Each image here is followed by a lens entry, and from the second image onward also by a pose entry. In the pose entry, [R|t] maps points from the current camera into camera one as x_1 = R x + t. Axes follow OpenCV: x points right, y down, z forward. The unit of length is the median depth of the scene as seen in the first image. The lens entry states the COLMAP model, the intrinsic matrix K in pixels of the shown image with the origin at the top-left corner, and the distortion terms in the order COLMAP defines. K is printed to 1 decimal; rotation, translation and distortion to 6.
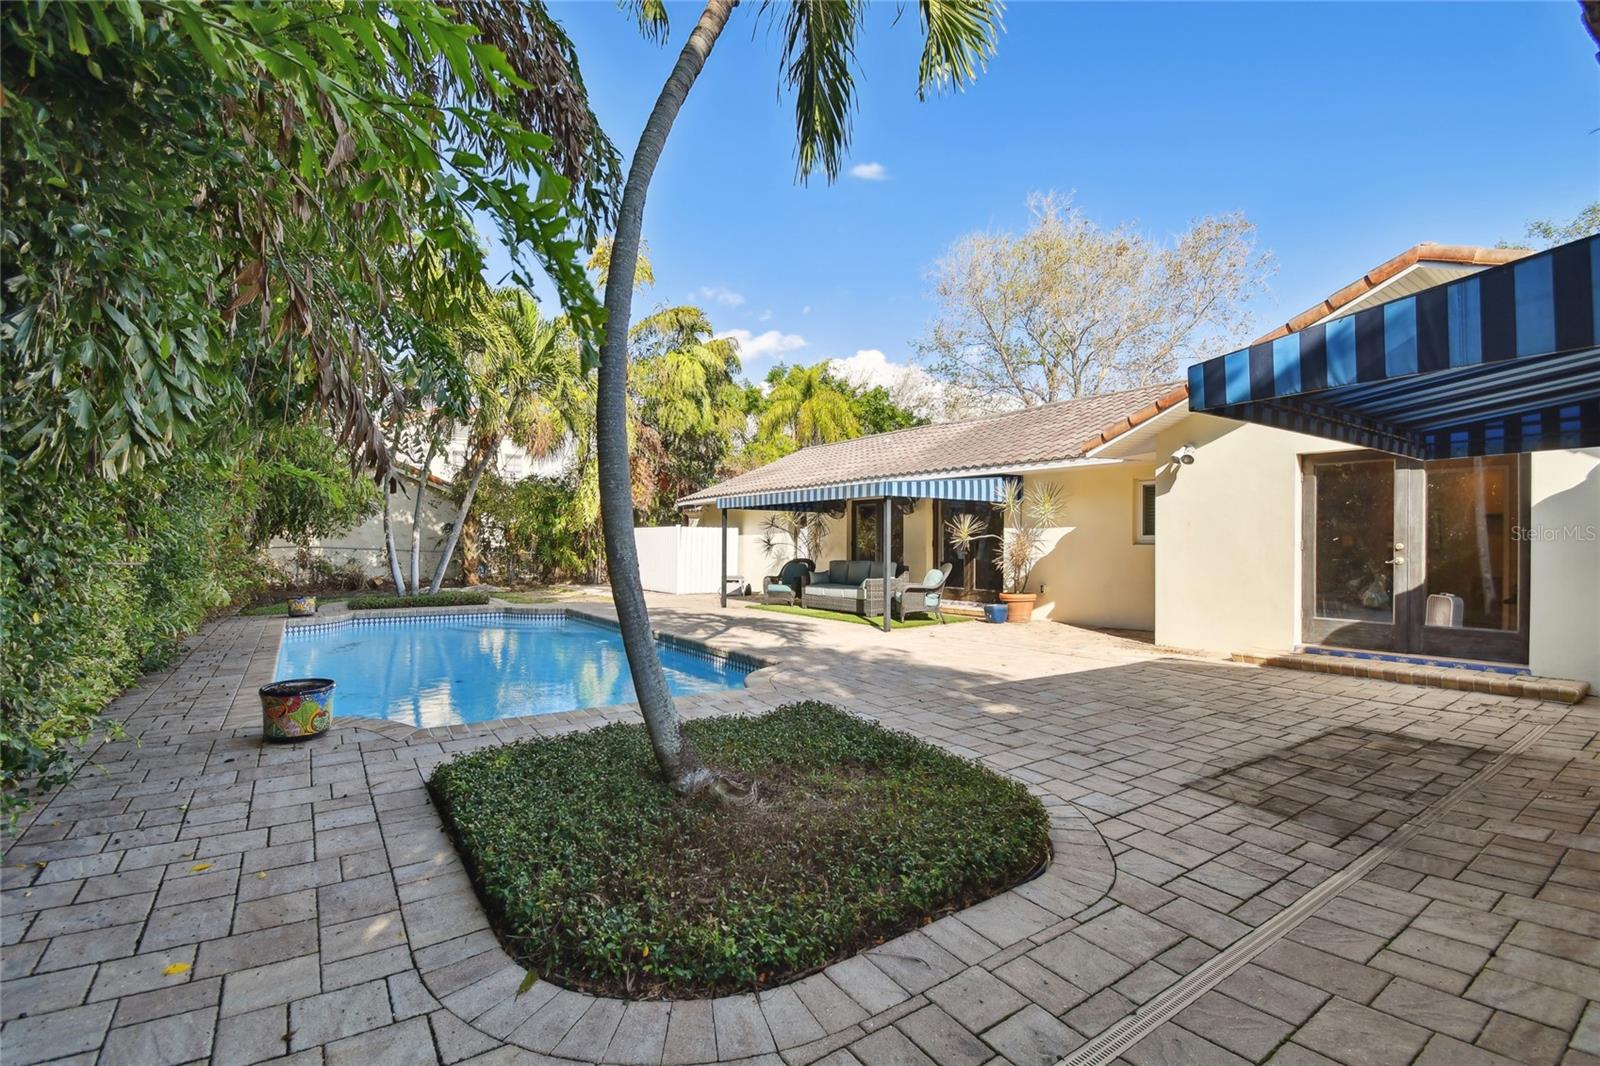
lens RADIAL K [[725.8, 0, 792.1], [0, 725.8, 522.6], [0, 0, 1]] dist [-0.016650, -0.001242]
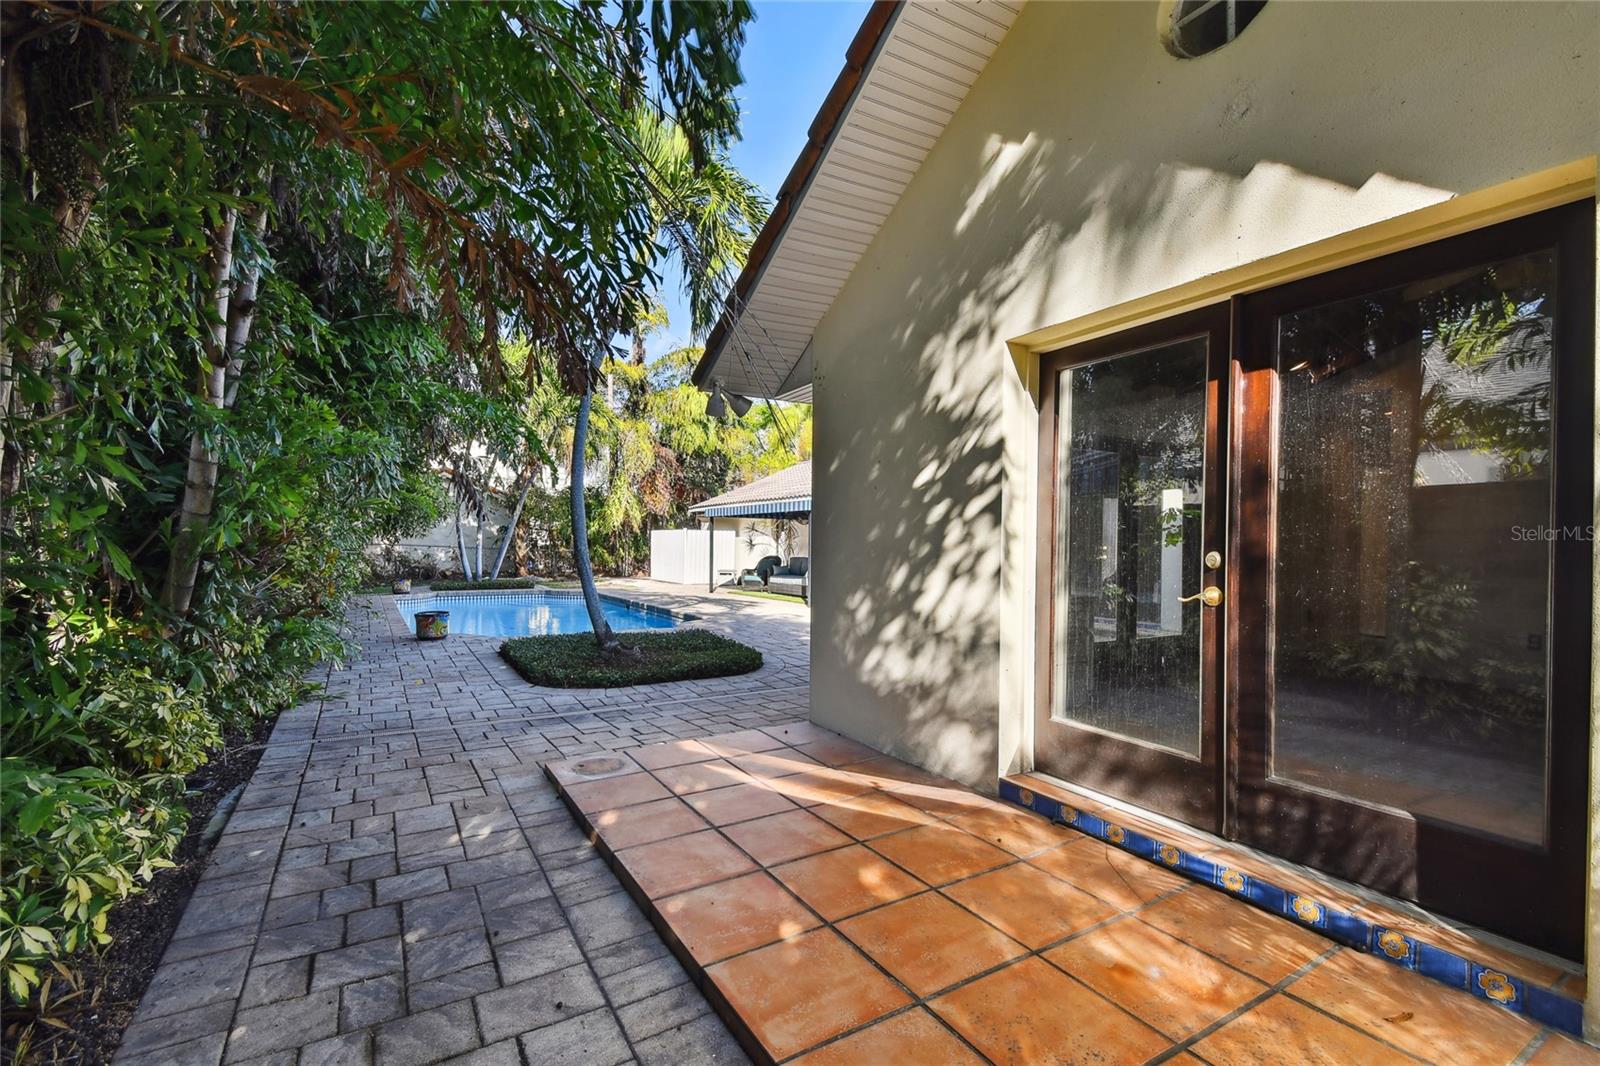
lens RADIAL K [[725.8, 0, 804.7], [0, 725.8, 543.8], [0, 0, 1]] dist [-0.016650, -0.001242]
pose [[0.998875, 0.006716, -0.046936, 0.114826], [-0.005365, 0.999570, 0.028837, -0.008211], [0.047110, -0.028553, 0.998482, -0.249026]]
